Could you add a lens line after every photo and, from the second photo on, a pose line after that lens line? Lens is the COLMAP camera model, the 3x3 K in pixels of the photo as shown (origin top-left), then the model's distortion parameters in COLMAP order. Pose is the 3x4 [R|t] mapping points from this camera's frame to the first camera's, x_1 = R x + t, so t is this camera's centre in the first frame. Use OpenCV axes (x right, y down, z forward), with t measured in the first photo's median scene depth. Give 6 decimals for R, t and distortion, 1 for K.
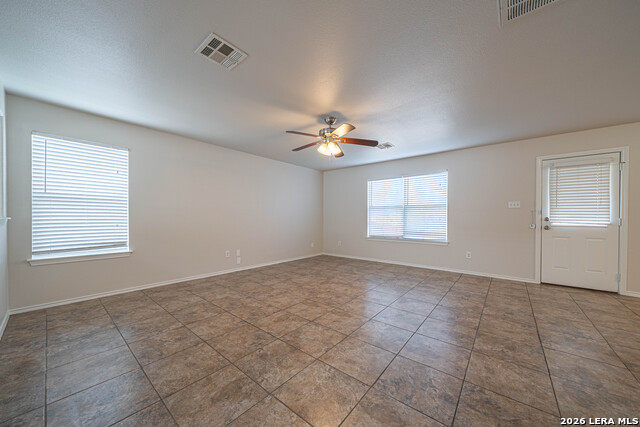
lens RADIAL K [[222.5, 0, 321.0], [0, 222.5, 217.0], [0, 0, 1]] dist [-0.002712, -0.000517]
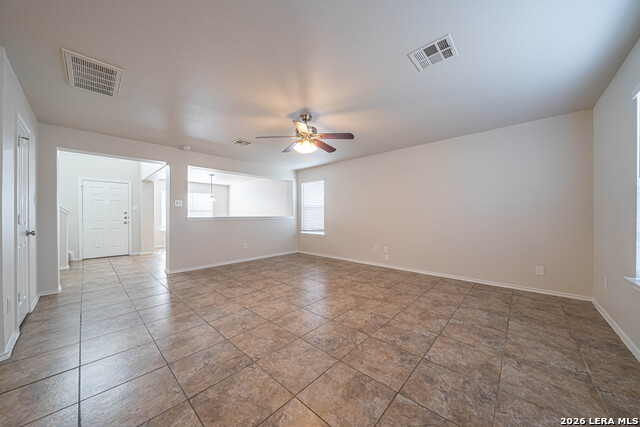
lens RADIAL K [[222.5, 0, 319.8], [0, 222.5, 216.3], [0, 0, 1]] dist [-0.002712, -0.000517]
pose [[-0.051027, 0.000325, -0.998697, 0.997634], [0.006467, 0.999979, -0.000005, 0.002110], [0.998676, -0.006459, -0.051028, 1.084412]]
